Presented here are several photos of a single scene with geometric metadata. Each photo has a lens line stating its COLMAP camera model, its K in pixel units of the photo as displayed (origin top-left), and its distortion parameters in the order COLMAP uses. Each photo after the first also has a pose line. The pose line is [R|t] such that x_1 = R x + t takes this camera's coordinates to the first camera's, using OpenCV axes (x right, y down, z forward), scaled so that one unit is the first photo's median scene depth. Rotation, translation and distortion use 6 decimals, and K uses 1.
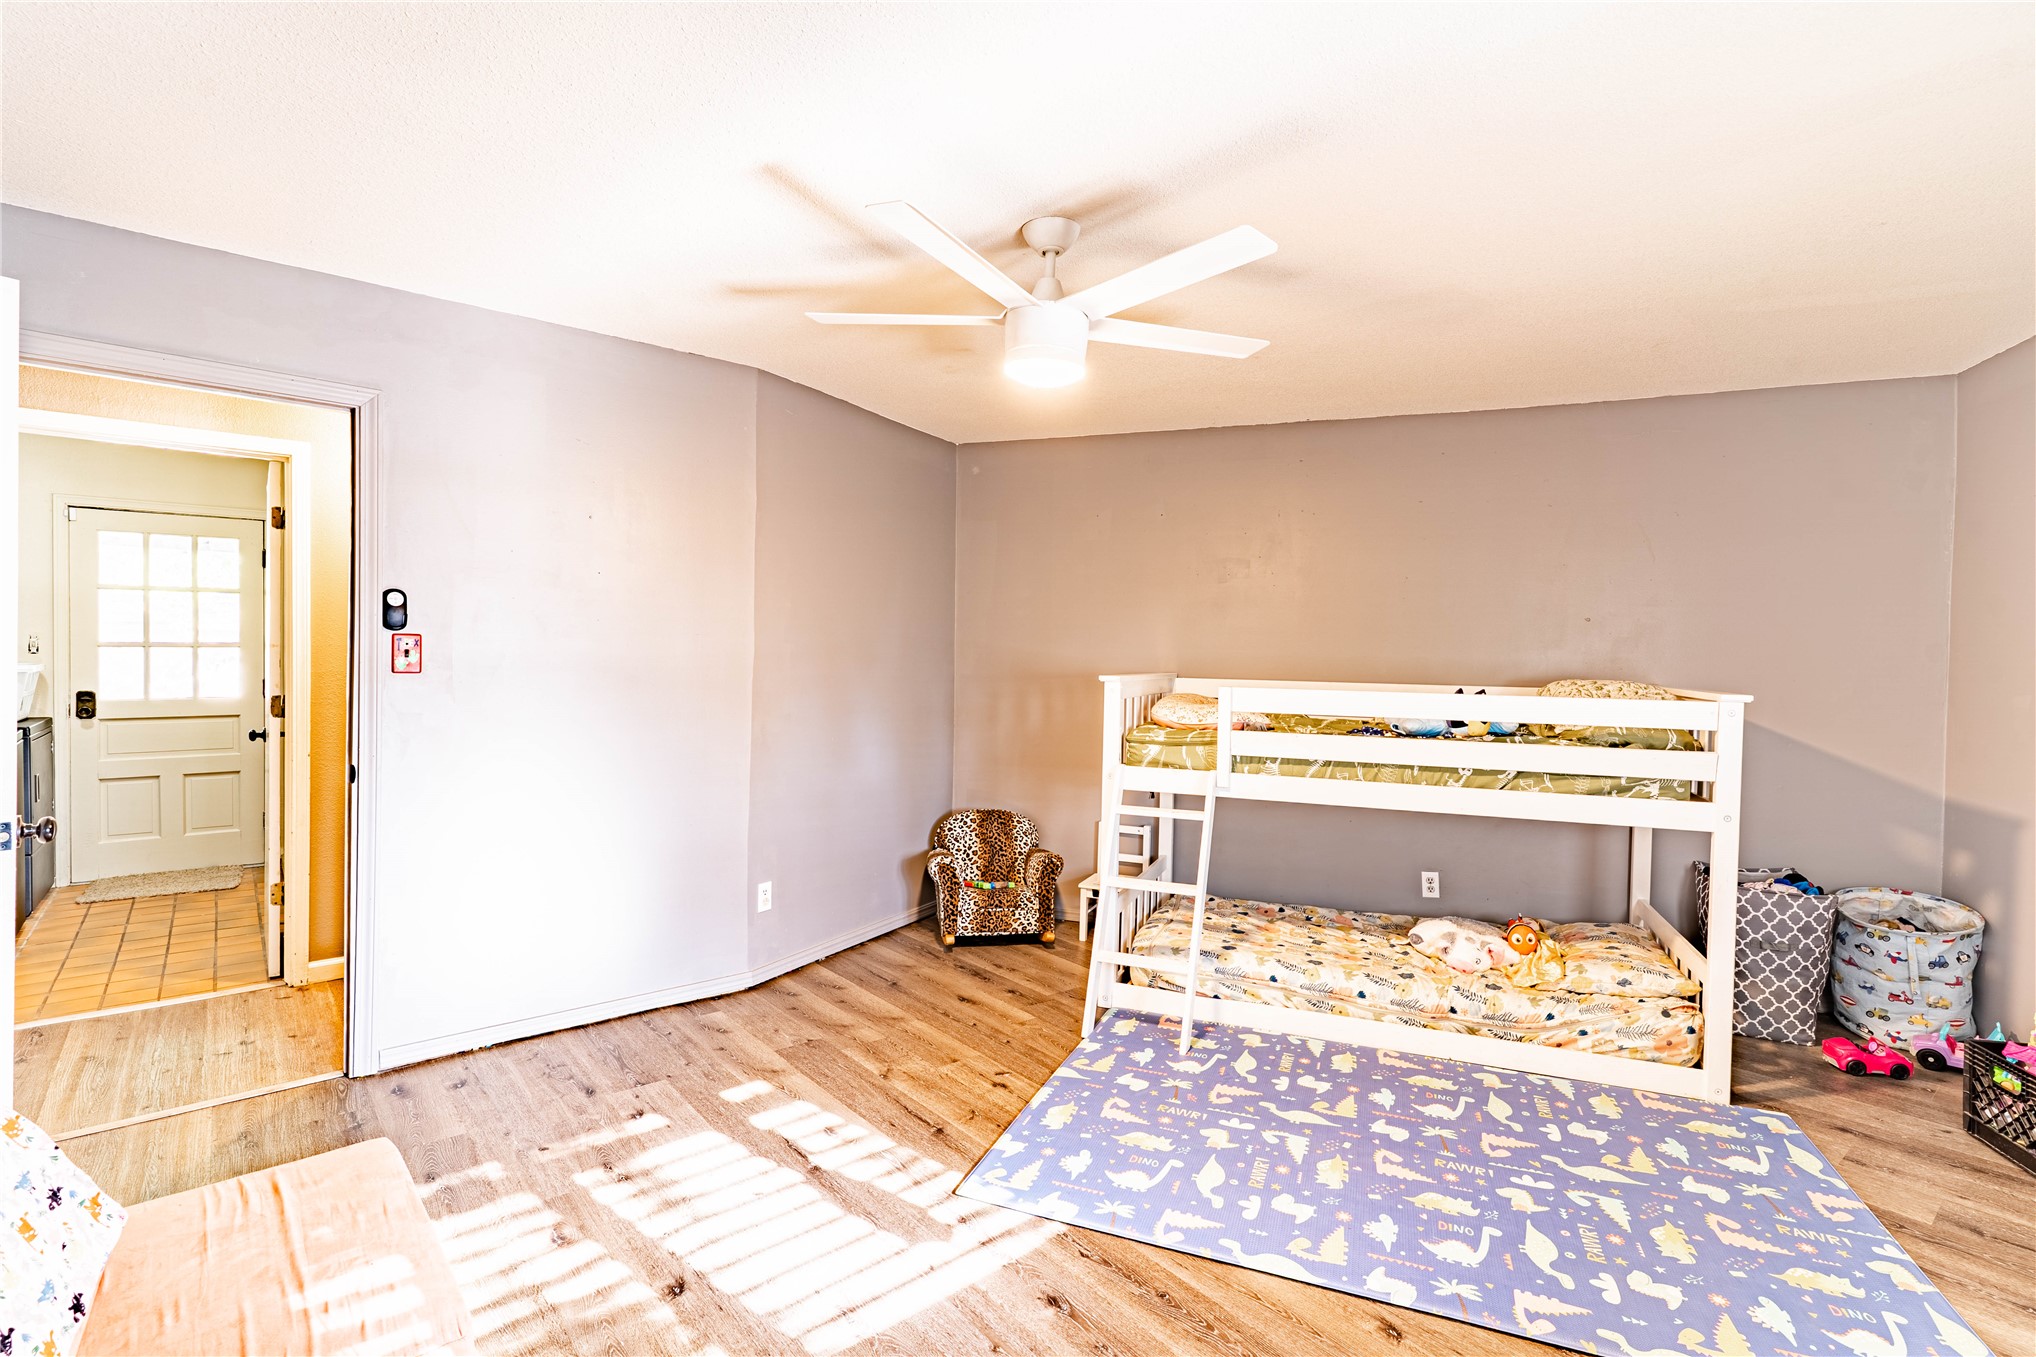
lens RADIAL K [[963.5, 0, 1008.1], [0, 963.5, 672.7], [0, 0, 1]] dist [-0.000631, -0.001602]
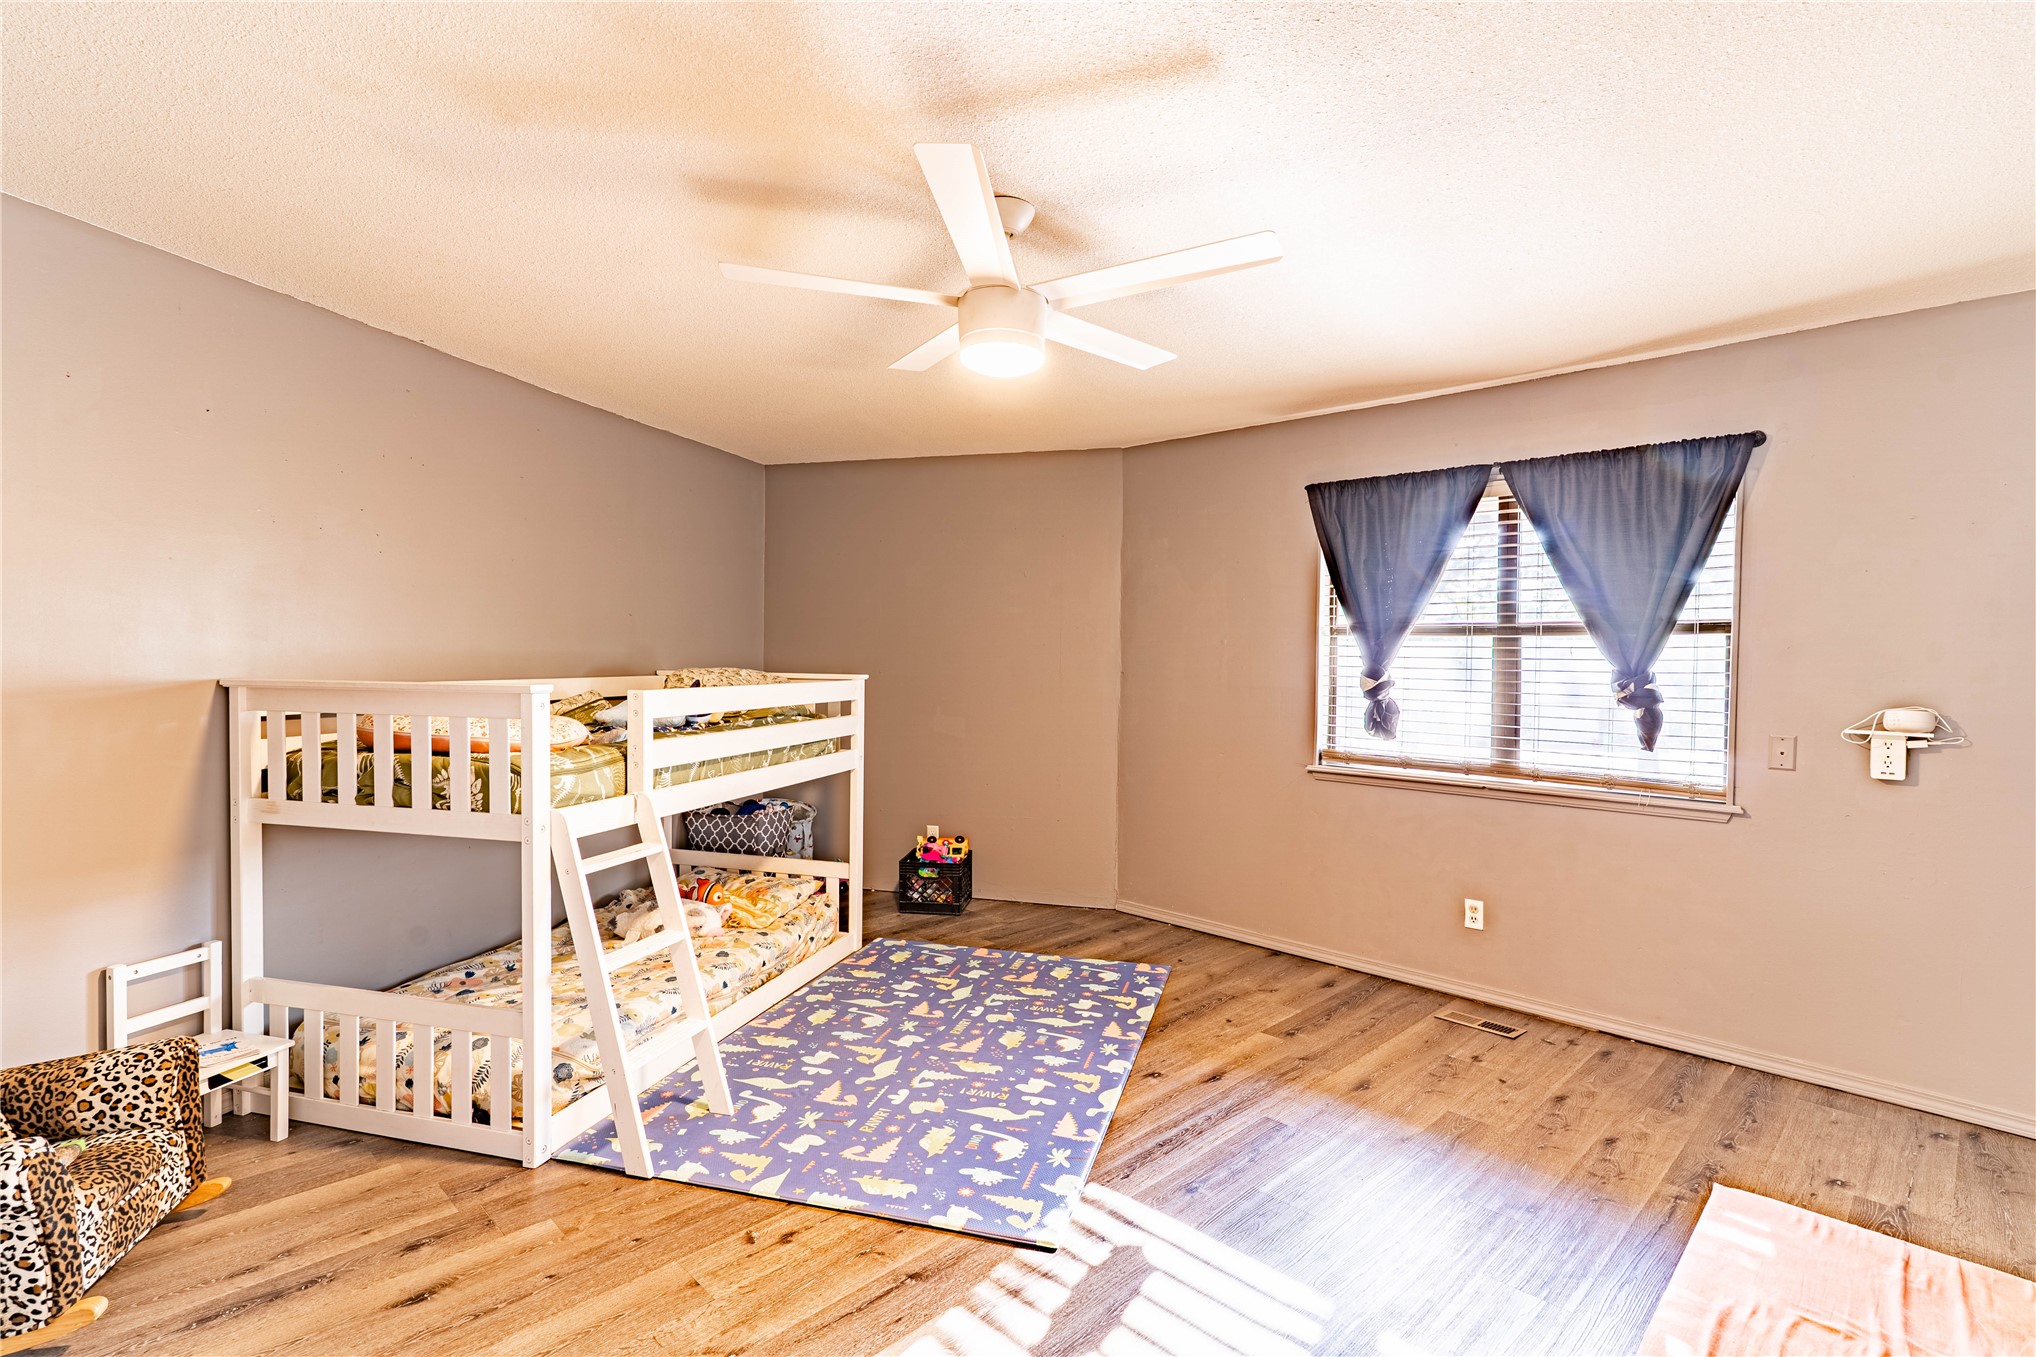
lens RADIAL K [[963.5, 0, 1011.8], [0, 963.5, 672.8], [0, 0, 1]] dist [-0.000631, -0.001602]
pose [[-0.088599, -0.037632, 0.995356, -0.748860], [0.012643, 0.999163, 0.038901, -0.035217], [-0.995987, 0.016031, -0.088050, 0.885476]]
